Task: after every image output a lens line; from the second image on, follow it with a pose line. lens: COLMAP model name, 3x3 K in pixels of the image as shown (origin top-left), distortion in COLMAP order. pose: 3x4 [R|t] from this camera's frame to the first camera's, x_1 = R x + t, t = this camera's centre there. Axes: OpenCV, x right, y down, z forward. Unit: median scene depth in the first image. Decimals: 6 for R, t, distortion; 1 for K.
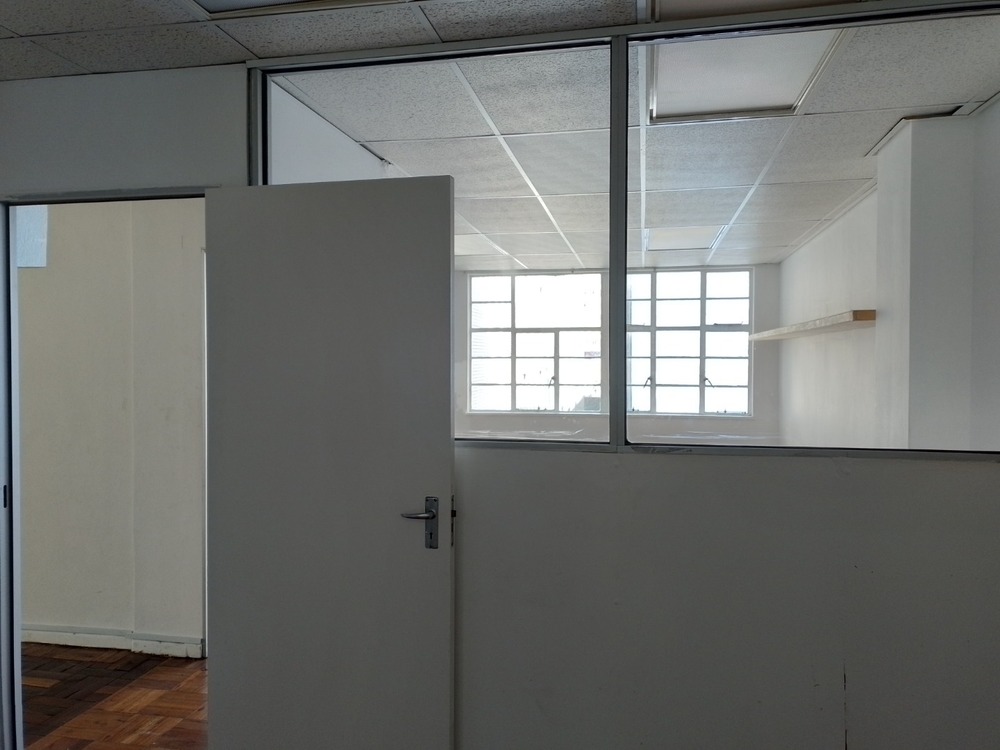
lens RADIAL K [[758.4, 0, 499.1], [0, 758.4, 373.6], [0, 0, 1]] dist [0.063180, -0.029870]
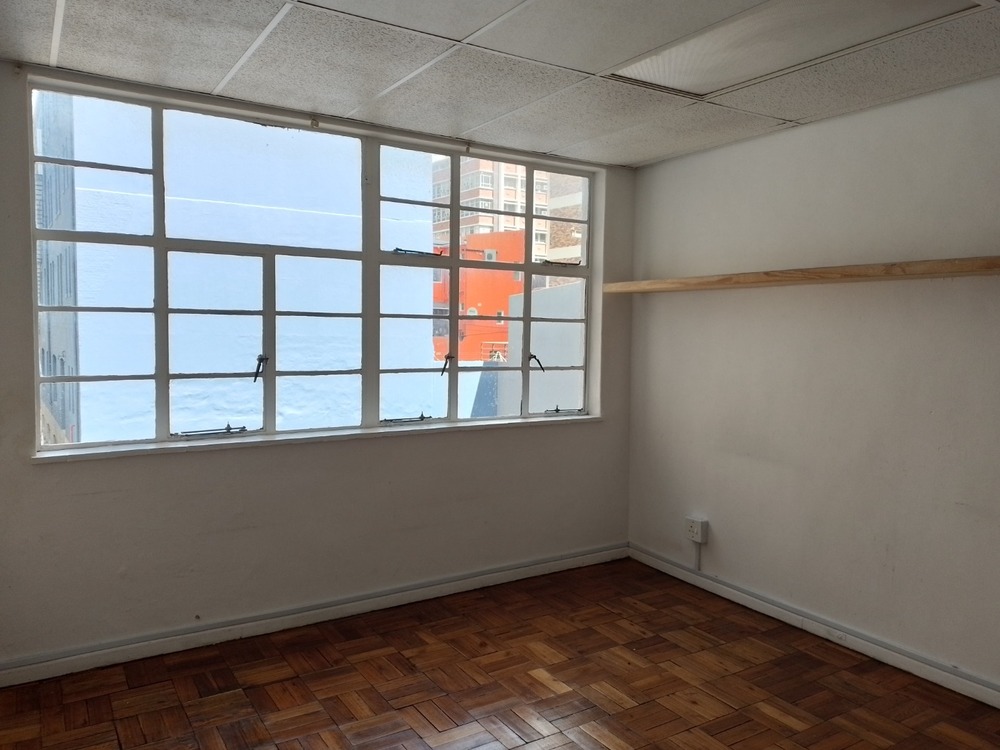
lens RADIAL K [[758.4, 0, 497.8], [0, 758.4, 373.5], [0, 0, 1]] dist [0.063180, -0.029870]
pose [[0.724211, -0.032555, 0.688810, -0.137621], [-0.000466, 0.998862, 0.047698, -0.007180], [-0.689579, -0.034864, 0.723371, 0.580513]]
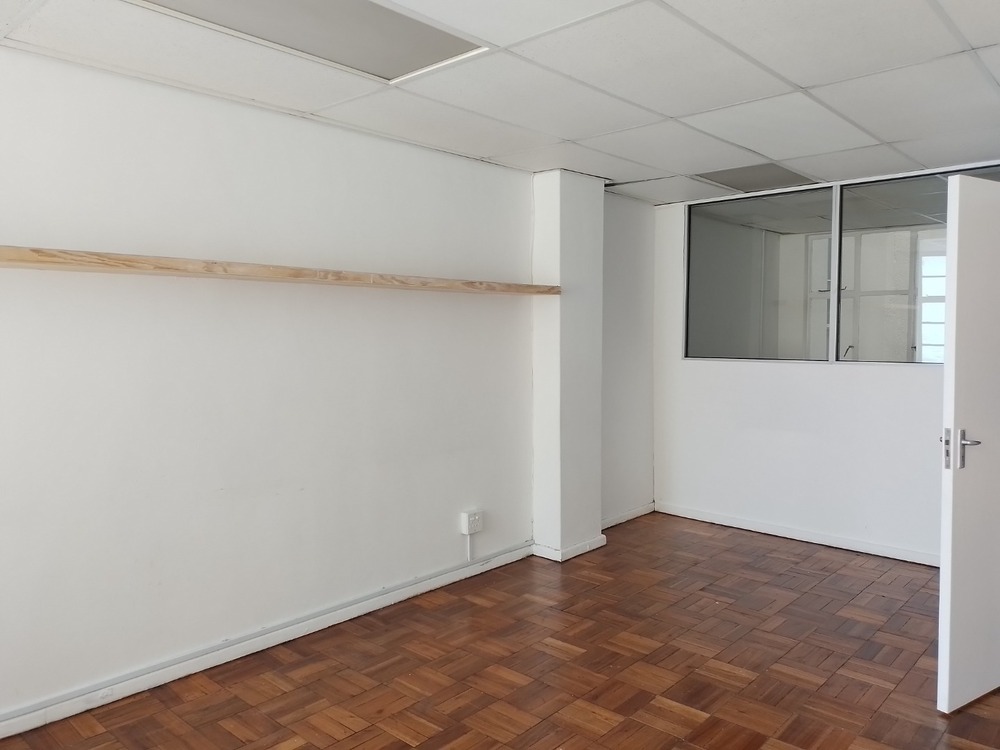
lens RADIAL K [[758.4, 0, 496.0], [0, 758.4, 373.1], [0, 0, 1]] dist [0.063180, -0.029870]
pose [[-0.850526, -0.026030, 0.525289, -0.040713], [0.012797, 0.997454, 0.070149, -0.014070], [-0.525778, 0.066386, -0.848028, 0.996969]]
